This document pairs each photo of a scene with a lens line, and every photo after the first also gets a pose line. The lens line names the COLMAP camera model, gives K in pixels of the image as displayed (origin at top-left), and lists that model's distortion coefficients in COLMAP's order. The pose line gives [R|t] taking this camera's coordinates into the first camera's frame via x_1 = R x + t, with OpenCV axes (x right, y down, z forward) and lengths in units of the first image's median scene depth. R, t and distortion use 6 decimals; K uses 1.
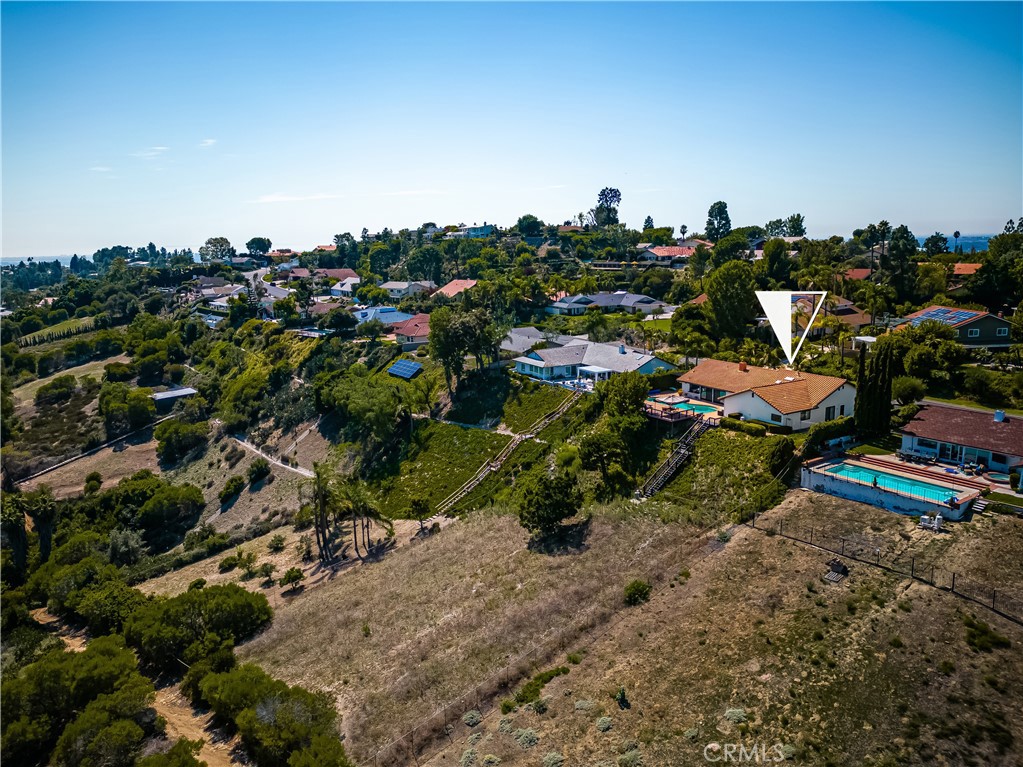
lens RADIAL K [[729.2, 0, 482.5], [0, 729.2, 391.9], [0, 0, 1]] dist [0.069484, -0.065657]
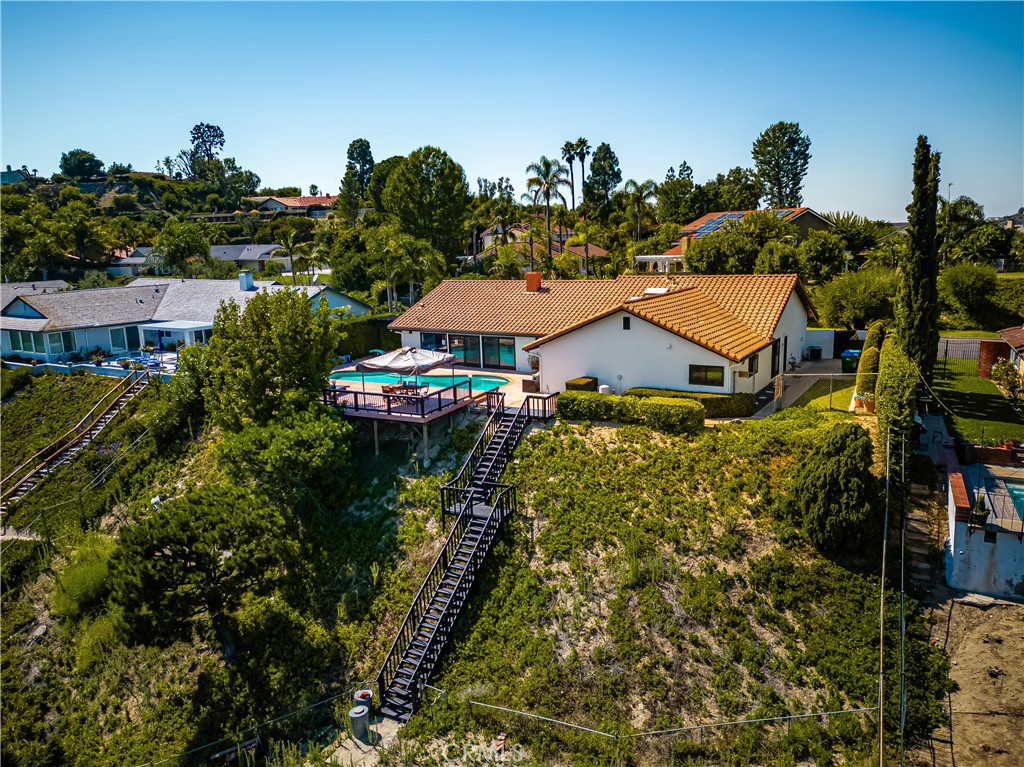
lens RADIAL K [[729.9, 0, 514.5], [0, 729.9, 386.5], [0, 0, 1]] dist [0.069484, -0.065657]
pose [[0.859281, -0.095934, 0.502428, 0.116617], [0.107325, 0.994204, 0.006280, 0.024248], [-0.500118, 0.048527, 0.864597, 0.625415]]
